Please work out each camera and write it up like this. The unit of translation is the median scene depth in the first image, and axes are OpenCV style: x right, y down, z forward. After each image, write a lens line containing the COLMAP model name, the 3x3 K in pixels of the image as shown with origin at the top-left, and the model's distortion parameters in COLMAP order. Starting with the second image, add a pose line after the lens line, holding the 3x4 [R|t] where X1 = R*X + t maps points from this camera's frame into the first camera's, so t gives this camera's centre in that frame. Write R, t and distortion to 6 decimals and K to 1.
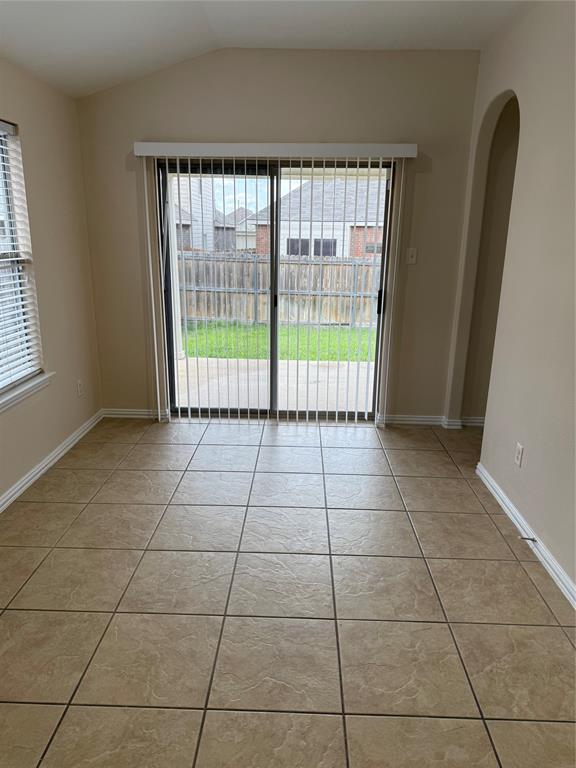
lens RADIAL K [[534.5, 0, 288.9], [0, 534.5, 397.4], [0, 0, 1]] dist [-0.000927, -0.001566]
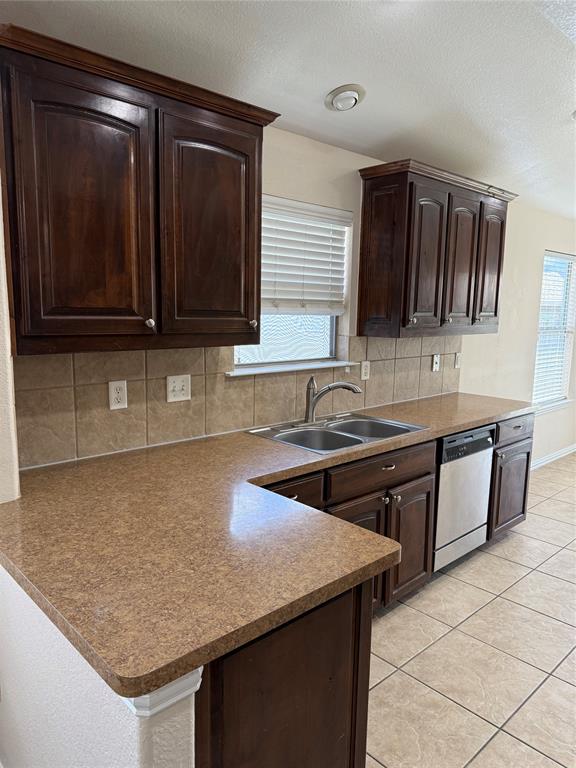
lens RADIAL K [[545.8, 0, 289.1], [0, 545.8, 388.4], [0, 0, 1]] dist [0.044624, -0.041487]
pose [[0.704991, 0.101660, -0.701892, 0.092473], [-0.216881, 0.973165, -0.076888, 0.183483], [0.675241, 0.206432, 0.708121, -0.597160]]
